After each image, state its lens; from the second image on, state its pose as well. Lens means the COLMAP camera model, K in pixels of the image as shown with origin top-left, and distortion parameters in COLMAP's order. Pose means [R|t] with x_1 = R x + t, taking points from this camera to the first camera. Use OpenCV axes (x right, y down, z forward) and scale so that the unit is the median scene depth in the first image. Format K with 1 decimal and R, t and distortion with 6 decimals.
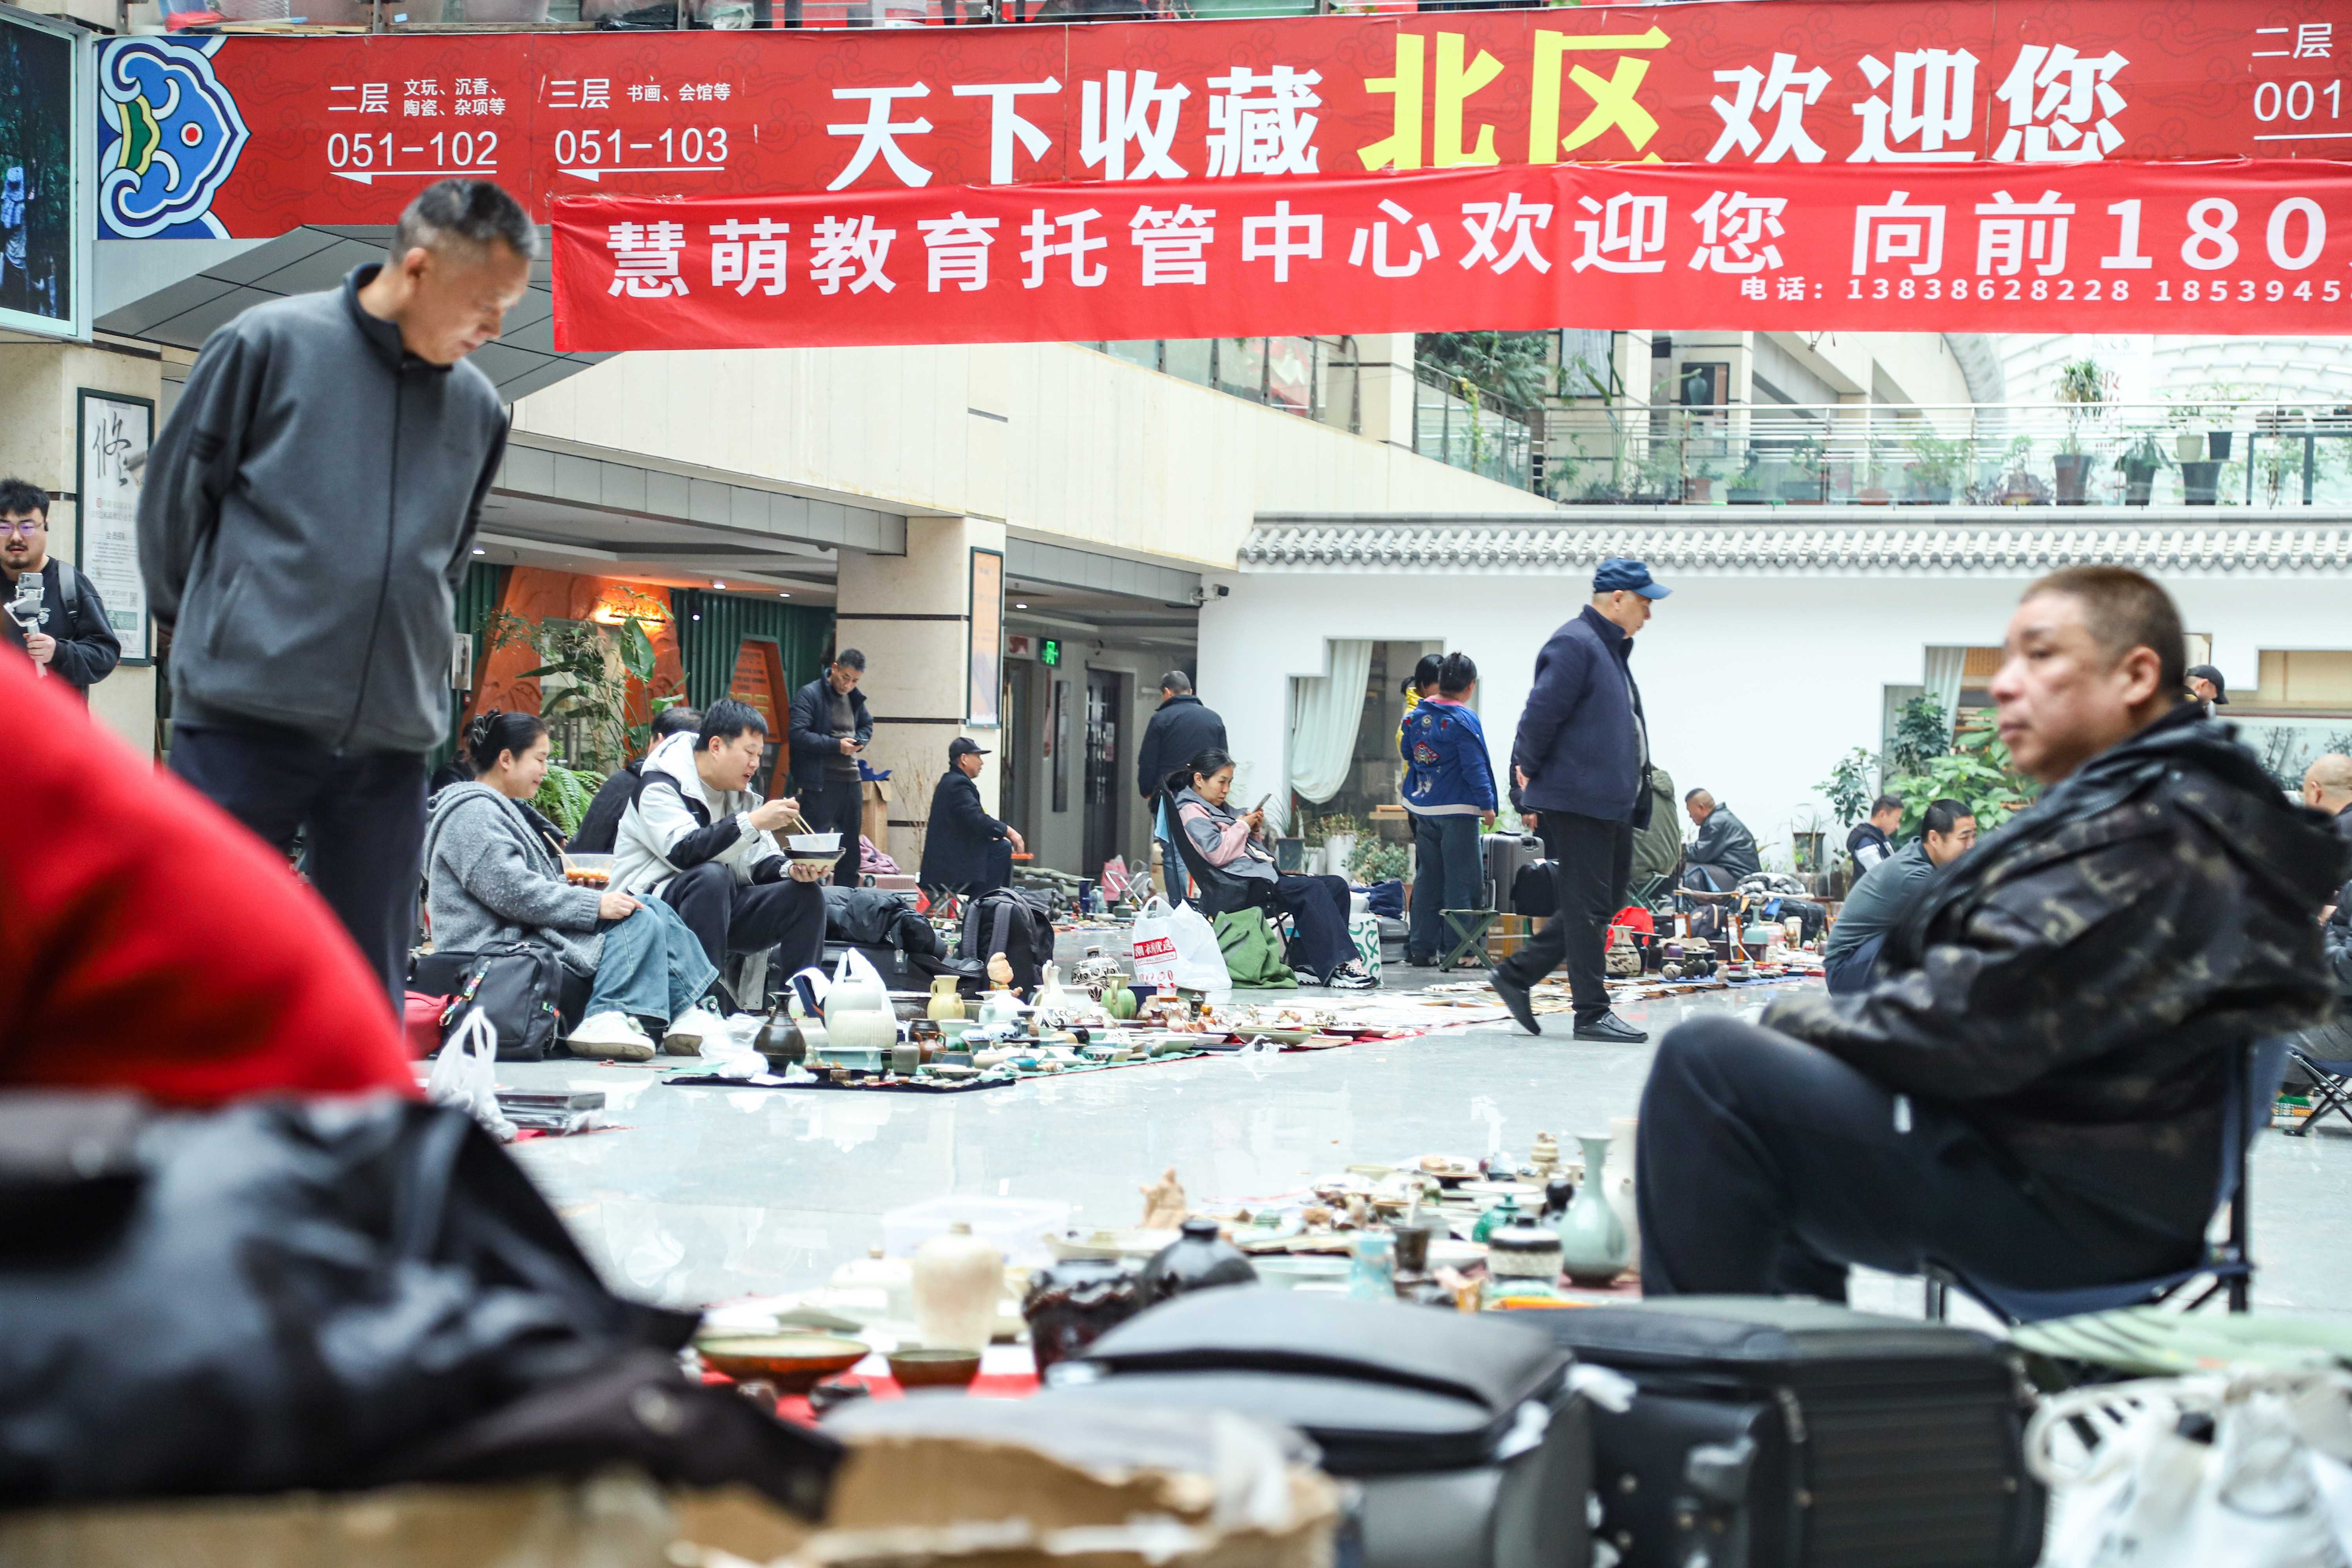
lens RADIAL K [[4711.3, 0, 1176.0], [0, 4711.3, 784.0], [0, 0, 1]] dist [0.356738, 0.022353]
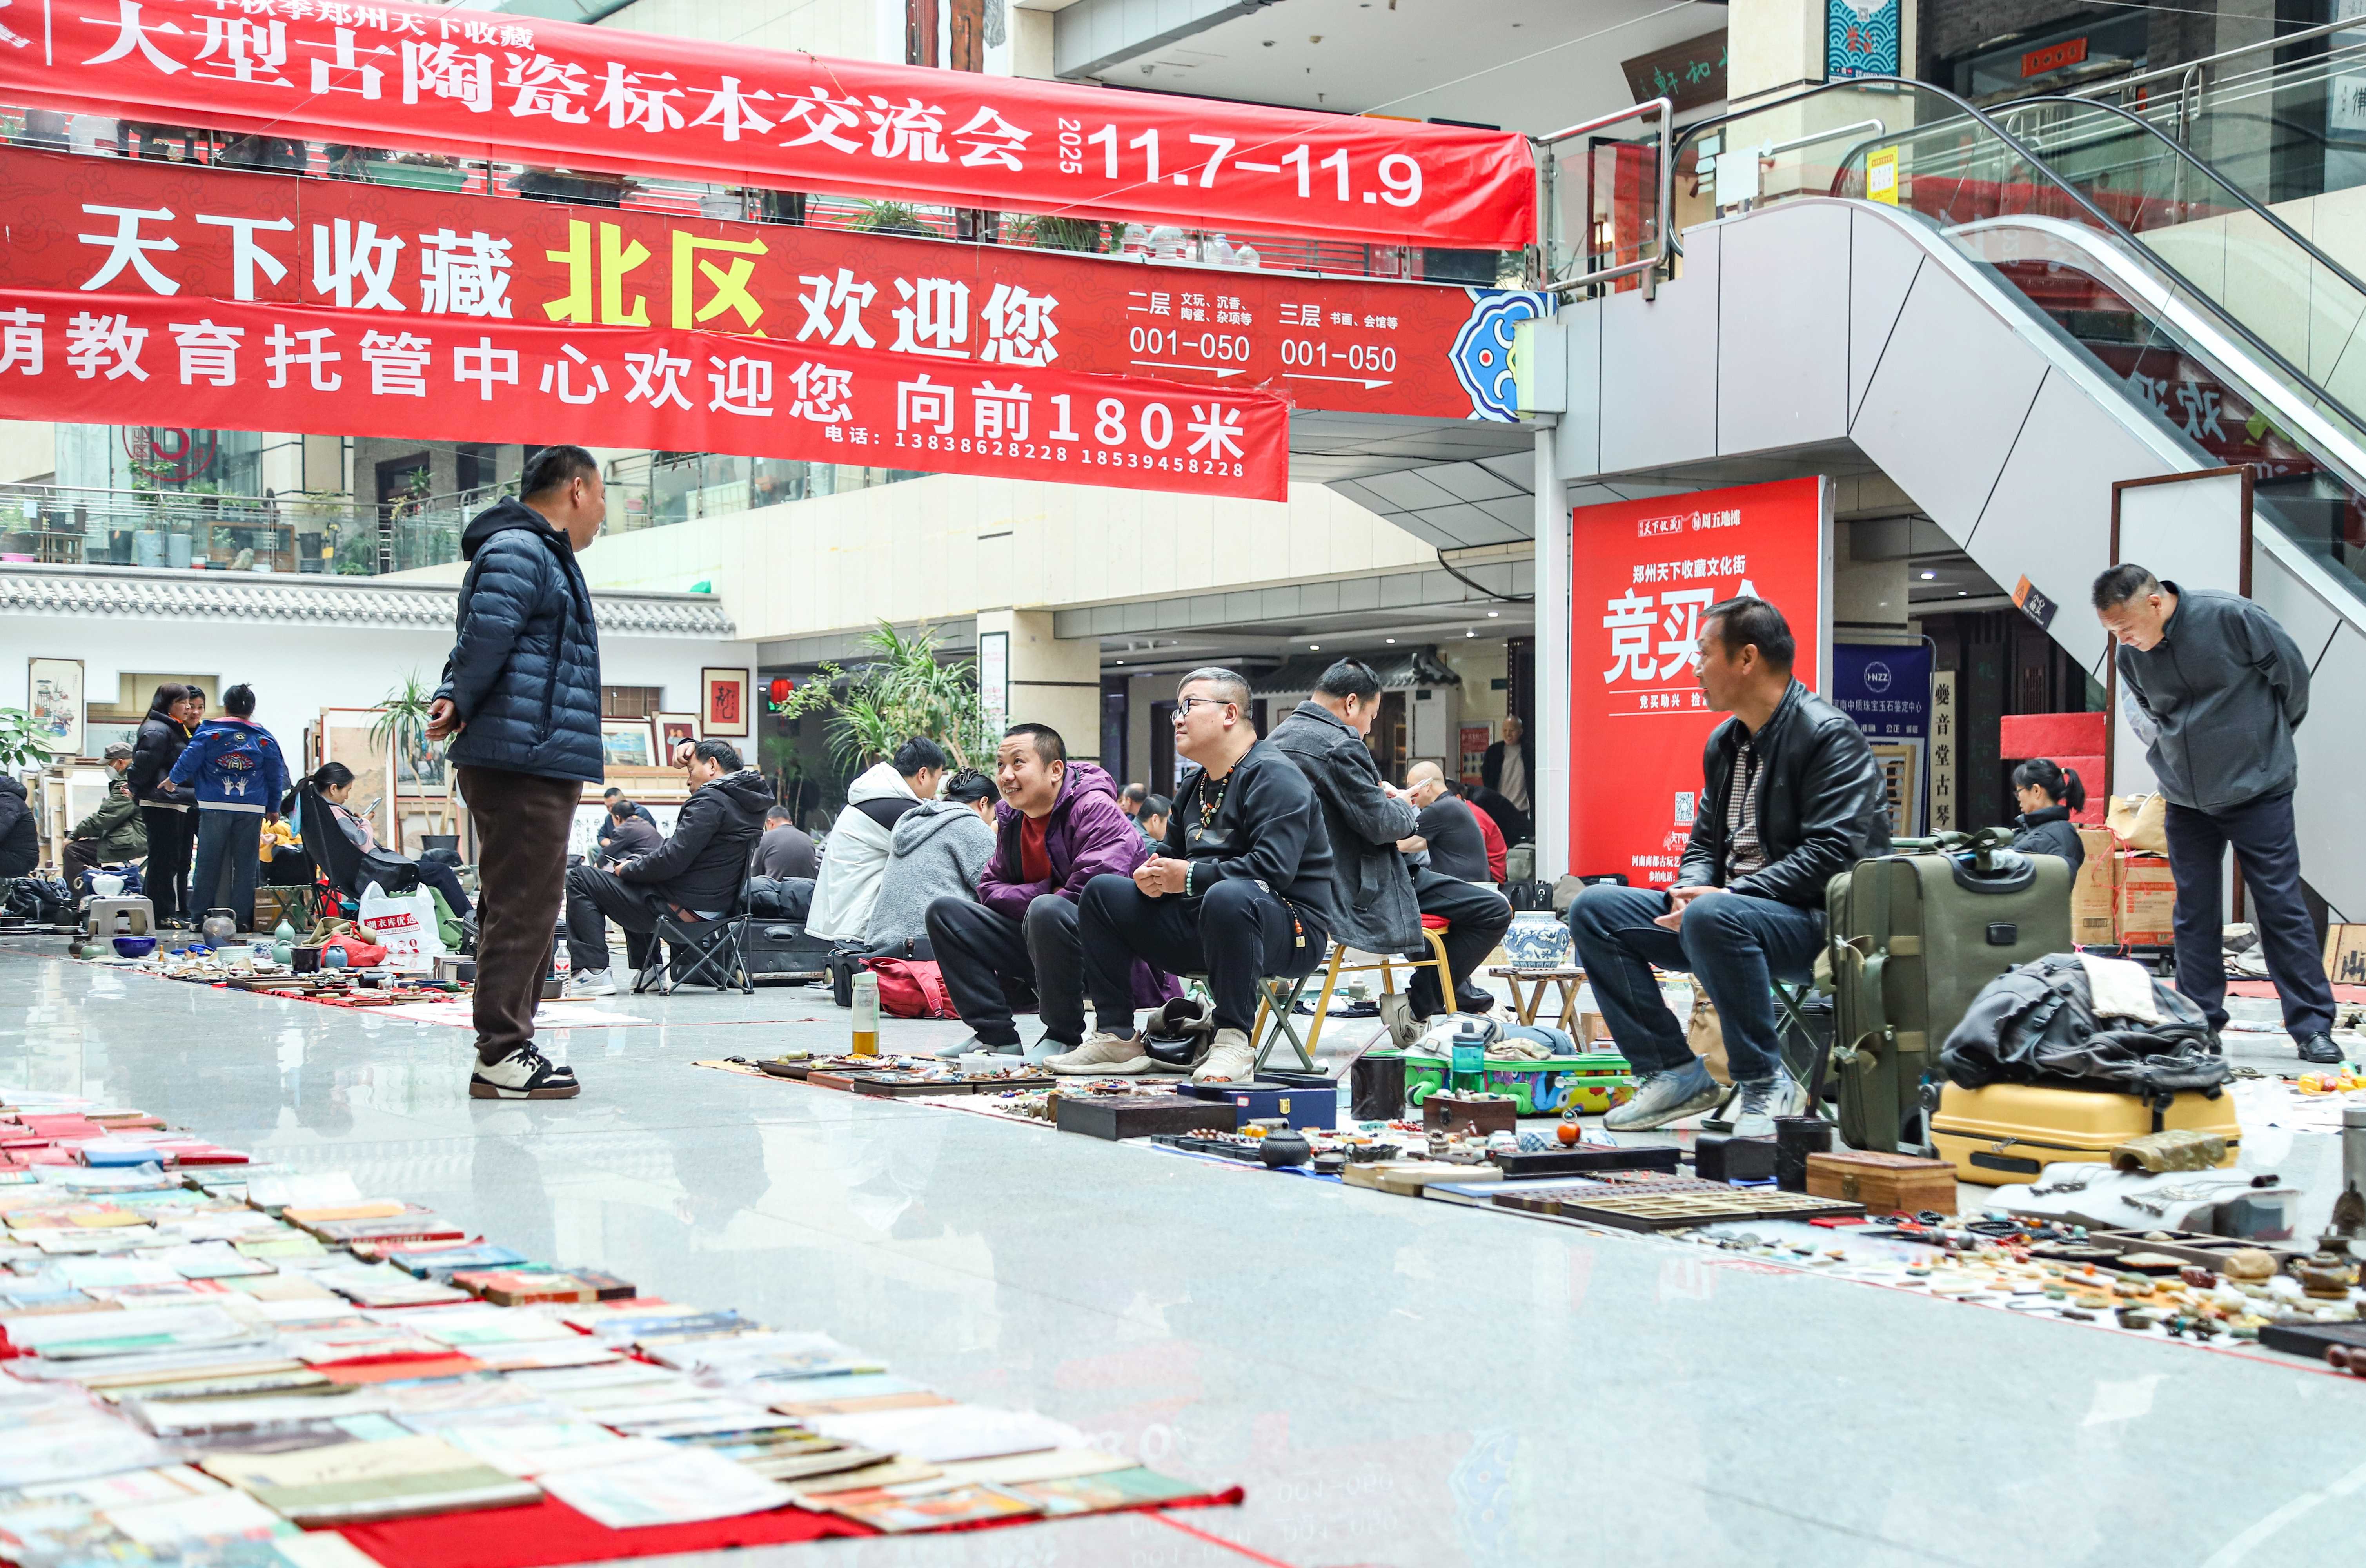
lens RADIAL K [[3520.3, 0, 1190.5], [0, 3520.3, 825.5], [0, 0, 1]] dist [0.157777, 0.120463]
pose [[0.691522, -0.022906, 0.721993, -0.540770], [0.009254, 0.999696, 0.022854, -0.010611], [-0.722297, -0.009123, 0.691523, 0.190735]]
